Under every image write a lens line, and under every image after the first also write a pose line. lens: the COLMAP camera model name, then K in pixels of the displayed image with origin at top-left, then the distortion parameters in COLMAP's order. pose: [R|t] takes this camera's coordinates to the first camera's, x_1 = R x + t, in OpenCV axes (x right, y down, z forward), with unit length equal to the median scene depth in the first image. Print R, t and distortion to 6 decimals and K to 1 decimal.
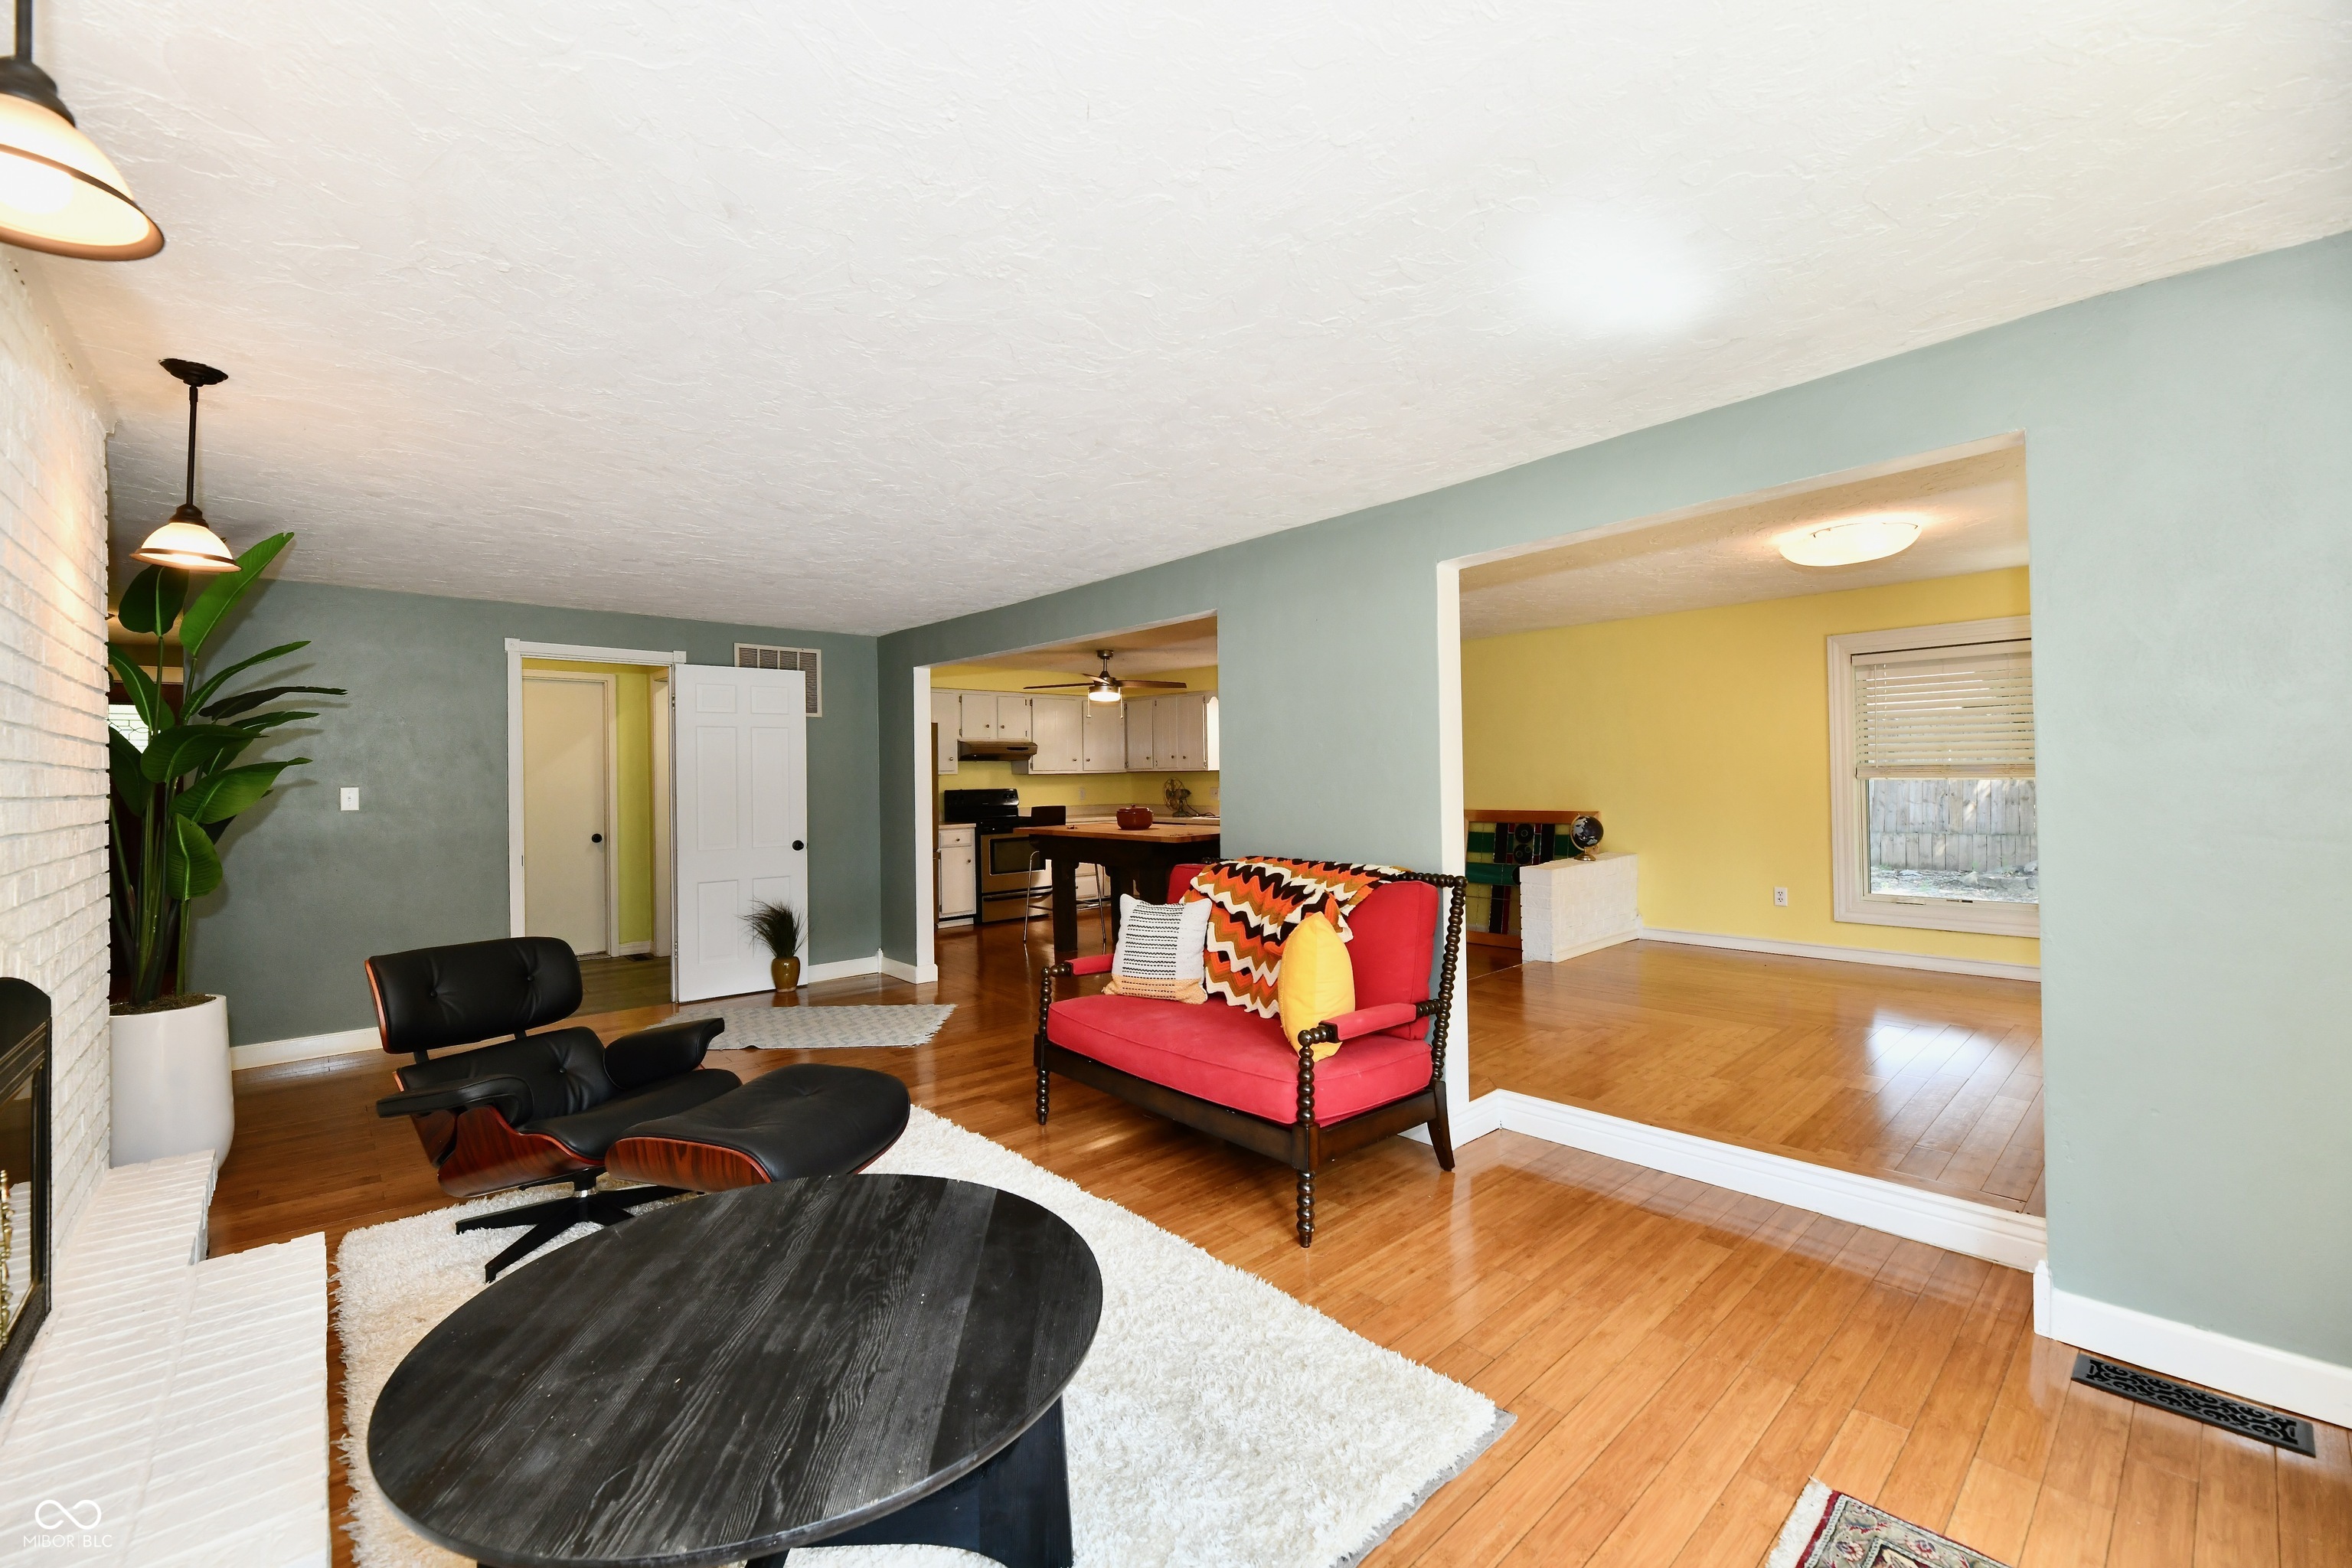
lens RADIAL K [[960.7, 0, 1166.4], [0, 960.7, 777.7], [0, 0, 1]] dist [0.000855, -0.003285]
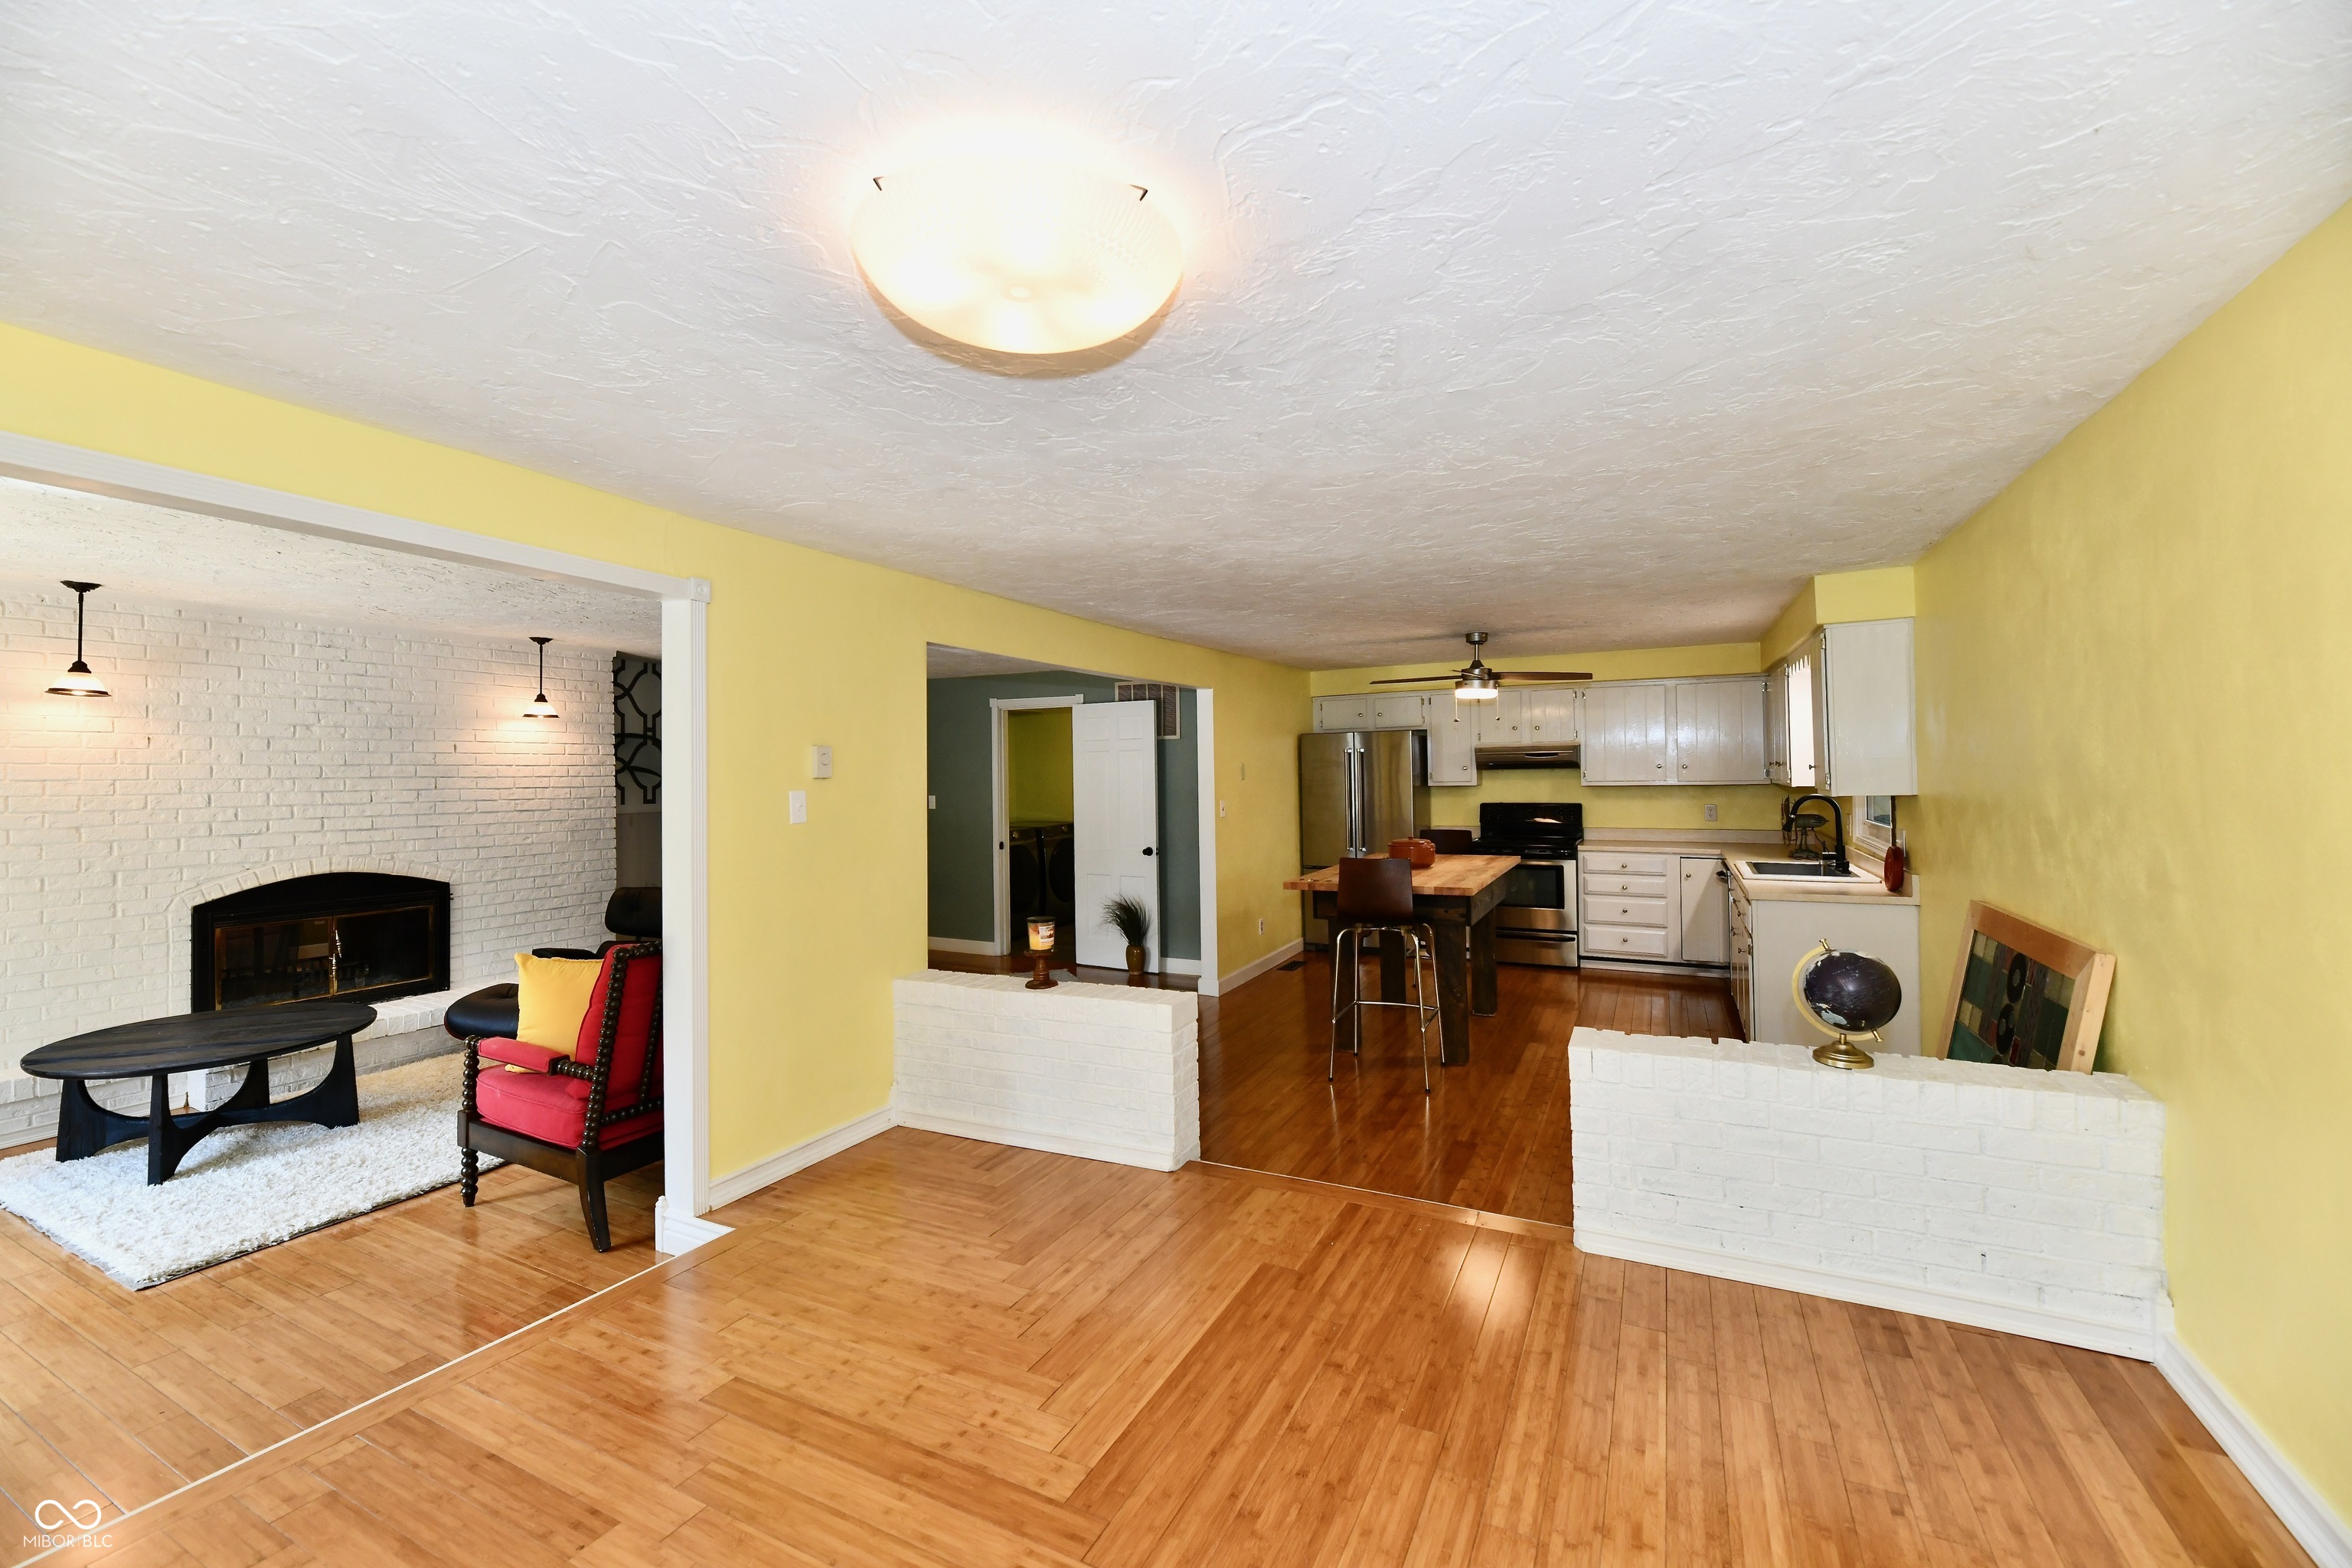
lens RADIAL K [[960.7, 0, 1166.8], [0, 960.7, 766.6], [0, 0, 1]] dist [0.000855, -0.003285]
pose [[0.355606, 0.003583, -0.934629, 0.705639], [0.005563, 0.999967, 0.005950, -0.038556], [0.934619, -0.007315, 0.355574, 0.606901]]
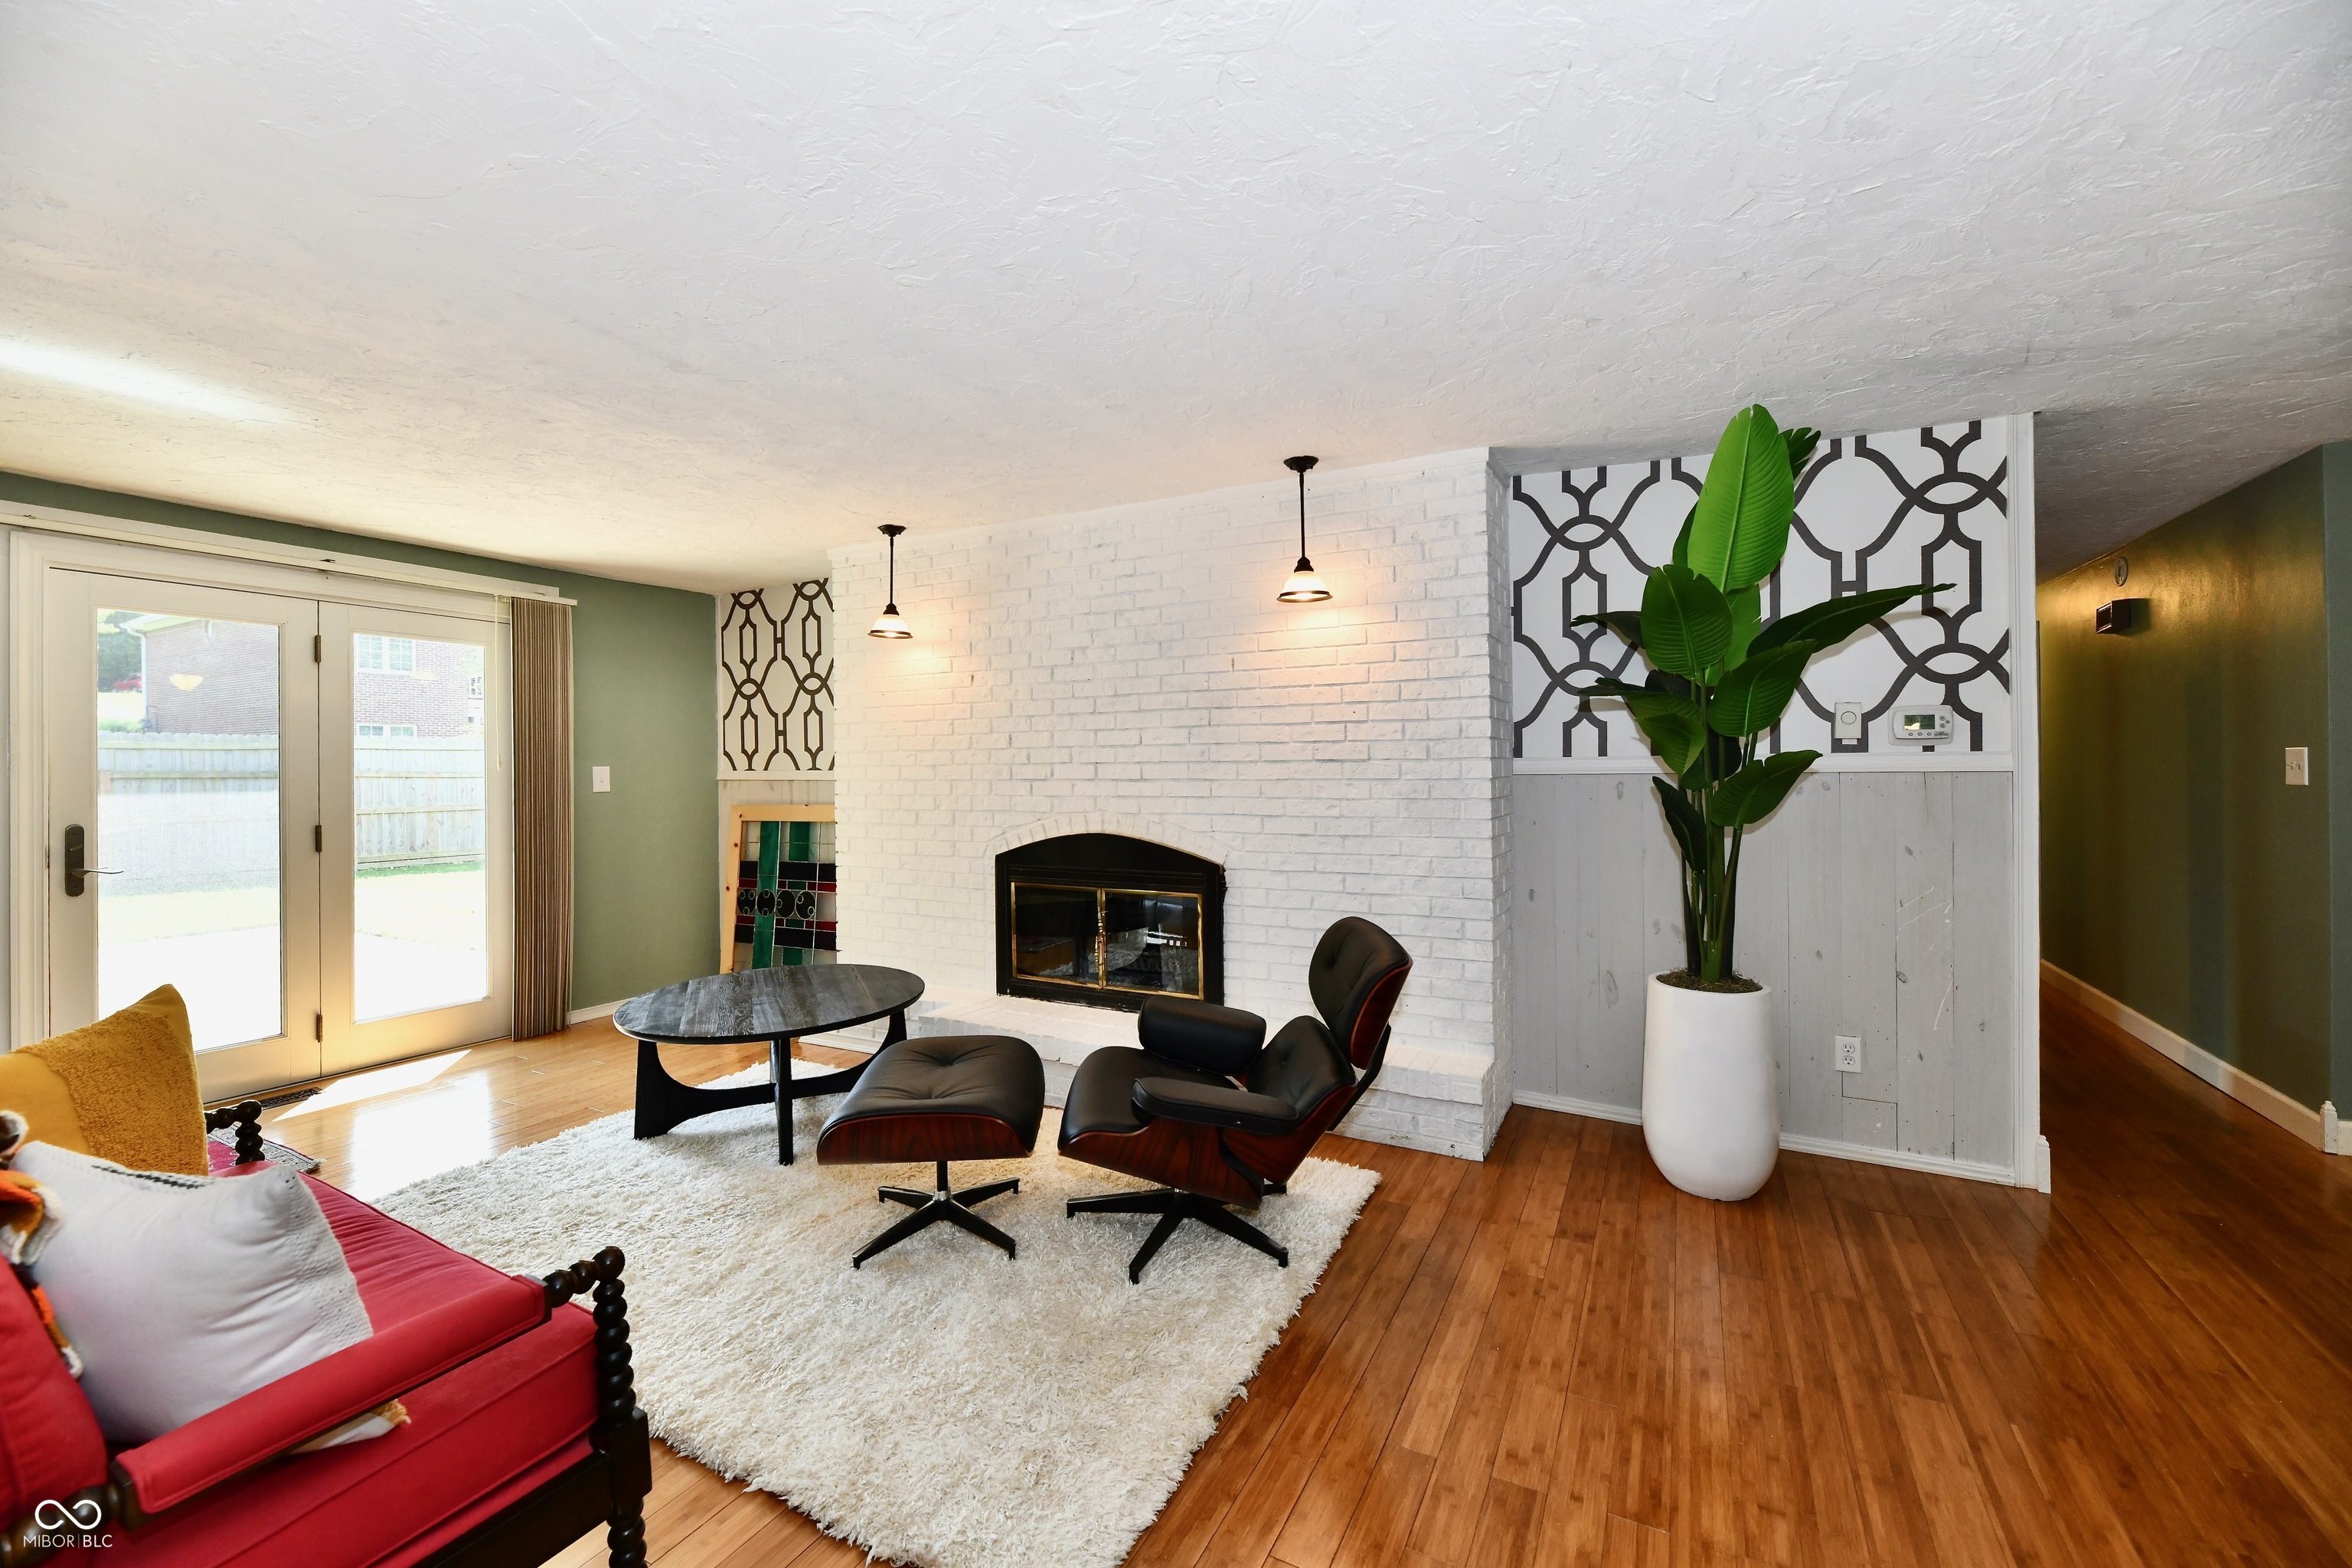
lens RADIAL K [[960.7, 0, 1169.4], [0, 960.7, 770.8], [0, 0, 1]] dist [0.000855, -0.003285]
pose [[-0.937765, 0.026150, -0.346284, -0.122765], [0.024133, 0.999657, 0.010136, 0.005160], [0.346430, 0.001149, -0.938075, 0.849296]]
